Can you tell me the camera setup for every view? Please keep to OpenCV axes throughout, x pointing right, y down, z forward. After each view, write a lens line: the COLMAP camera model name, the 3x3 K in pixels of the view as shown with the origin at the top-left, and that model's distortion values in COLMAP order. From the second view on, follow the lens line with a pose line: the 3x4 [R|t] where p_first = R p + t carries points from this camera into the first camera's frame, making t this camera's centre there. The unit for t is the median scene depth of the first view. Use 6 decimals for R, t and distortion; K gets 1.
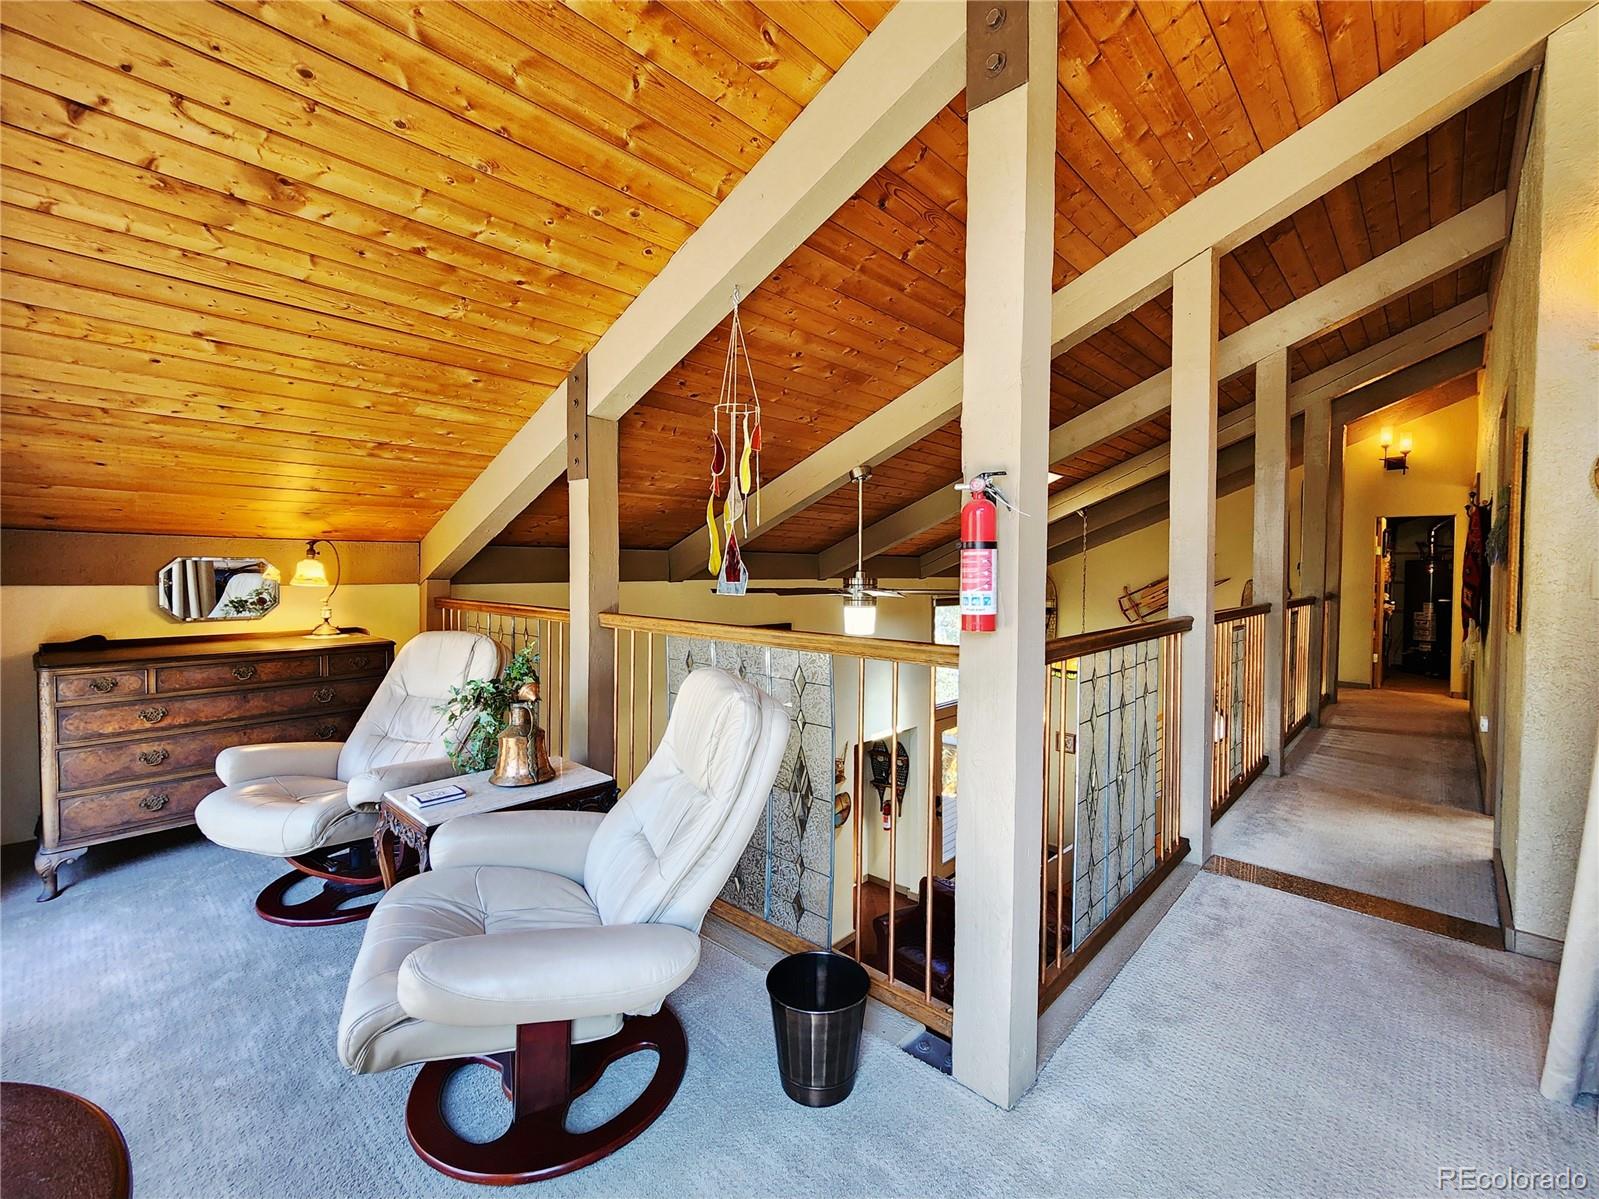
lens RADIAL K [[690.8, 0, 800.6], [0, 690.8, 586.9], [0, 0, 1]] dist [-0.001927, -0.000459]
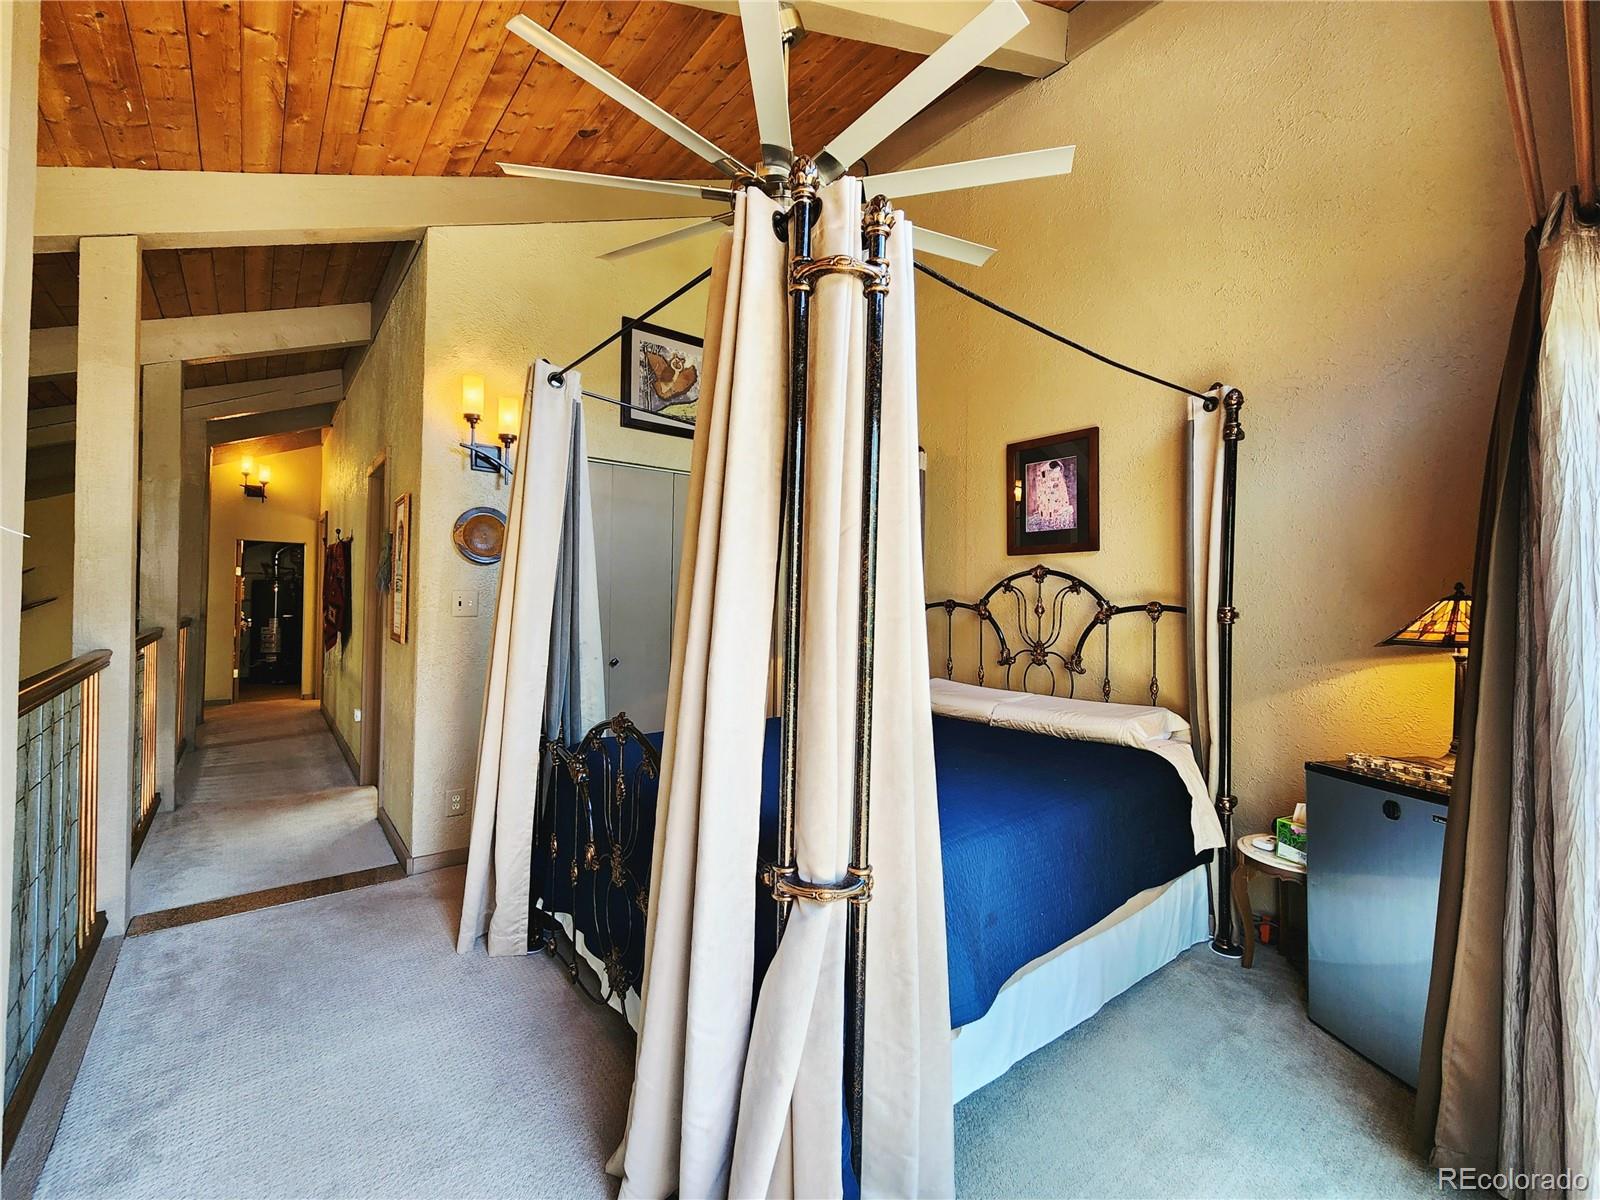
lens RADIAL K [[664.7, 0, 798.9], [0, 664.7, 588.8], [0, 0, 1]] dist [0.001837, -0.000187]
pose [[0.137184, 0.009572, 0.990499, -0.127847], [0.010803, 0.999879, -0.011158, -0.012698], [-0.990487, 0.012231, 0.137064, 0.031864]]
